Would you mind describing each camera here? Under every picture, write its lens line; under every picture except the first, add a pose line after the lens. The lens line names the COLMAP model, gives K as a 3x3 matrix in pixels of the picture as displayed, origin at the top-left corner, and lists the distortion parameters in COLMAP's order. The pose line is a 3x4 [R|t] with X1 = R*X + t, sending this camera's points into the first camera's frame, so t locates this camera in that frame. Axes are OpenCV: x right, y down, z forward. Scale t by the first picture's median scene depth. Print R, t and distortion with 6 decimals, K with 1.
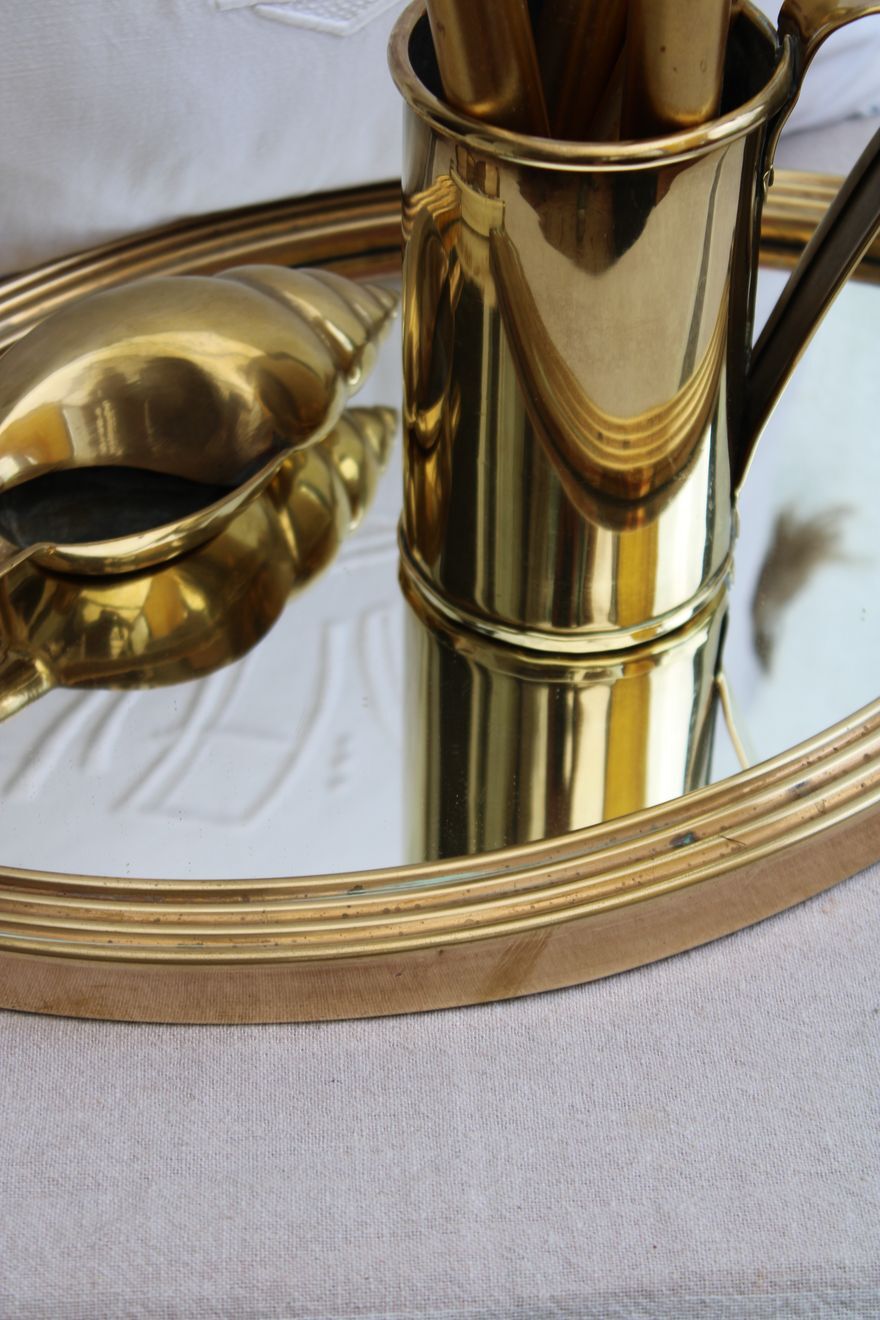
lens RADIAL K [[3343.8, 0, 440.0], [0, 3343.8, 660.0], [0, 0, 1]] dist [0.053080, 0.418084]
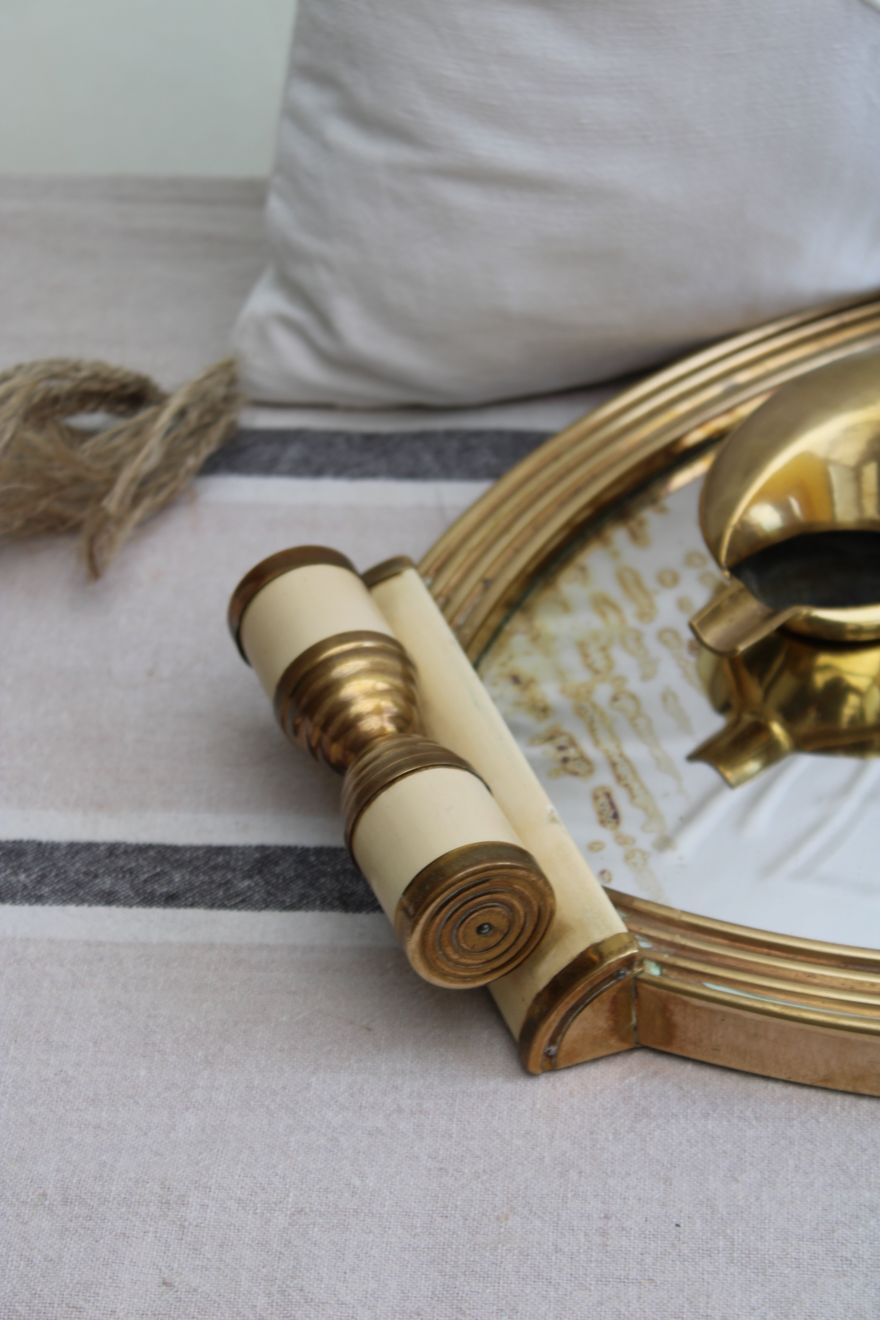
lens RADIAL K [[3343.8, 0, 440.0], [0, 3343.8, 660.0], [0, 0, 1]] dist [0.053080, 0.418084]
pose [[0.991997, 0.046315, -0.117462, -0.106962], [-0.048372, 0.998721, -0.014725, 0.000523], [0.116630, 0.020289, 0.992968, 0.009027]]
